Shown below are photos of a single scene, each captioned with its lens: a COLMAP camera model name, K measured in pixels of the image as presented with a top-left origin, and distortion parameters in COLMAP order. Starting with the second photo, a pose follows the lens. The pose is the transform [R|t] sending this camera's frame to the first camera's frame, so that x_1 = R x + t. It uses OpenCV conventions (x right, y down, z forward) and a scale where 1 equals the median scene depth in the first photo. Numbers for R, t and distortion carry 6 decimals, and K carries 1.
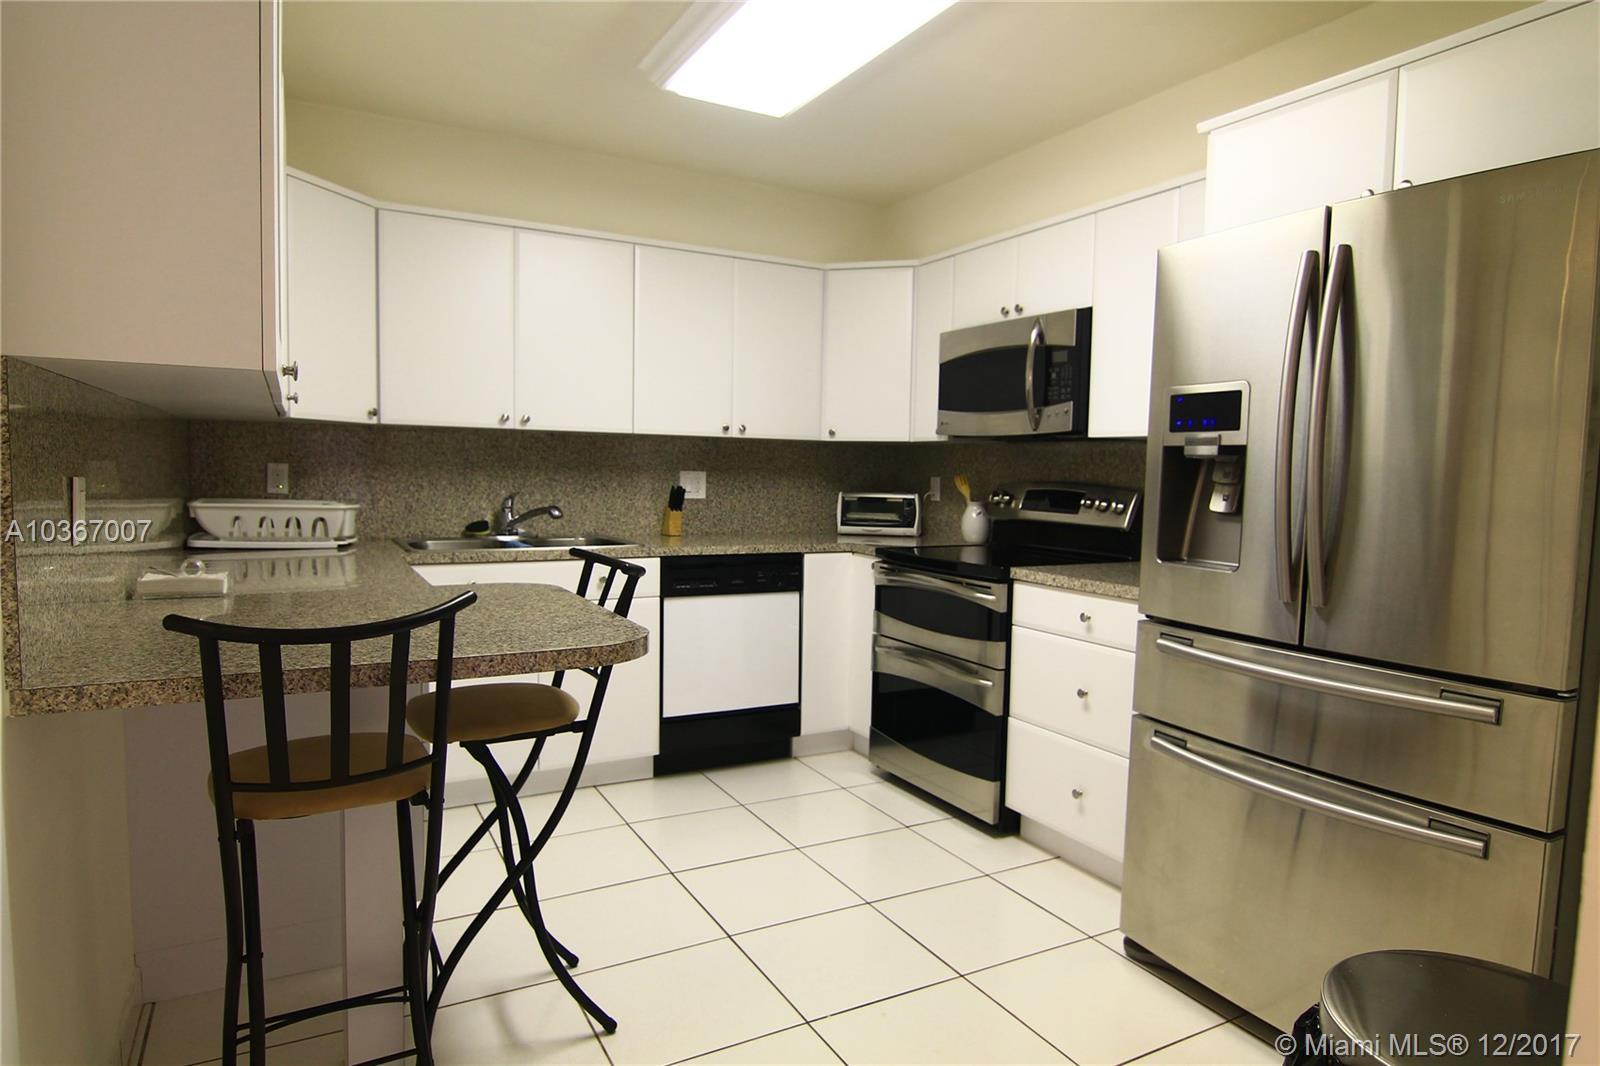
lens RADIAL K [[949.7, 0, 801.8], [0, 949.7, 536.2], [0, 0, 1]] dist [-0.008273, -0.003889]
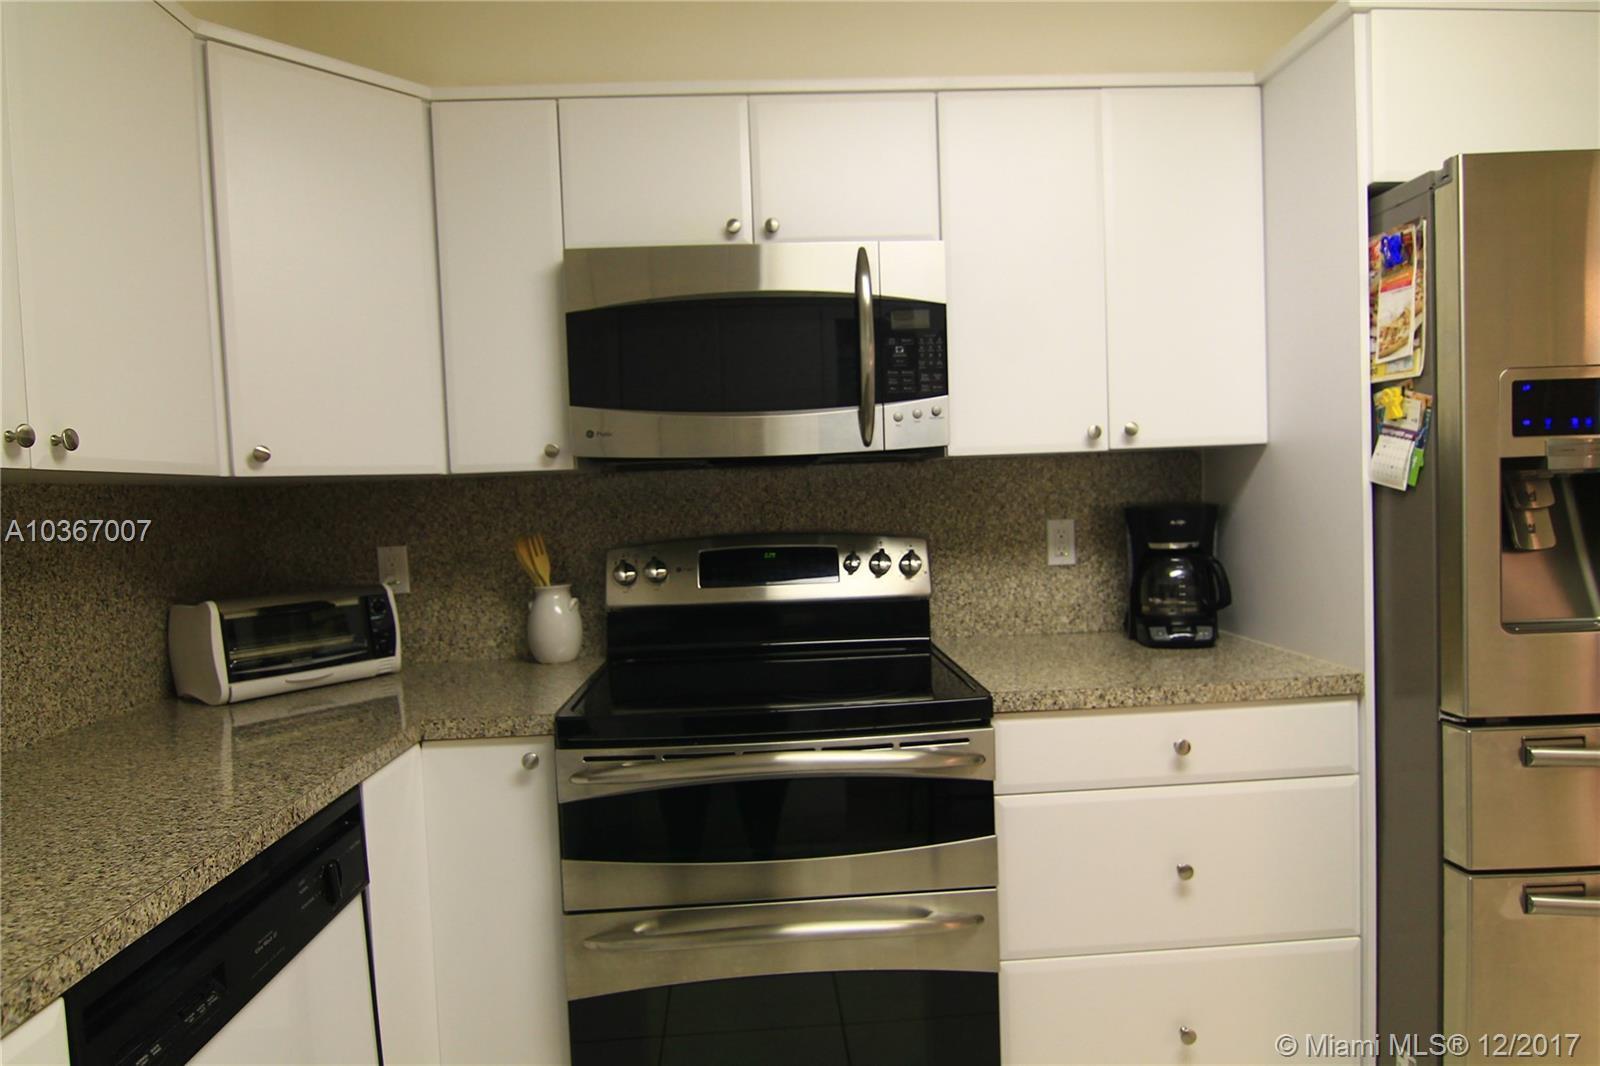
lens RADIAL K [[949.7, 0, 802.7], [0, 949.7, 530.9], [0, 0, 1]] dist [-0.008273, -0.003889]
pose [[0.428294, -0.071313, 0.900821, -0.247830], [0.111673, 0.993416, 0.025548, -0.068199], [-0.896713, 0.089656, 0.433438, 0.682444]]
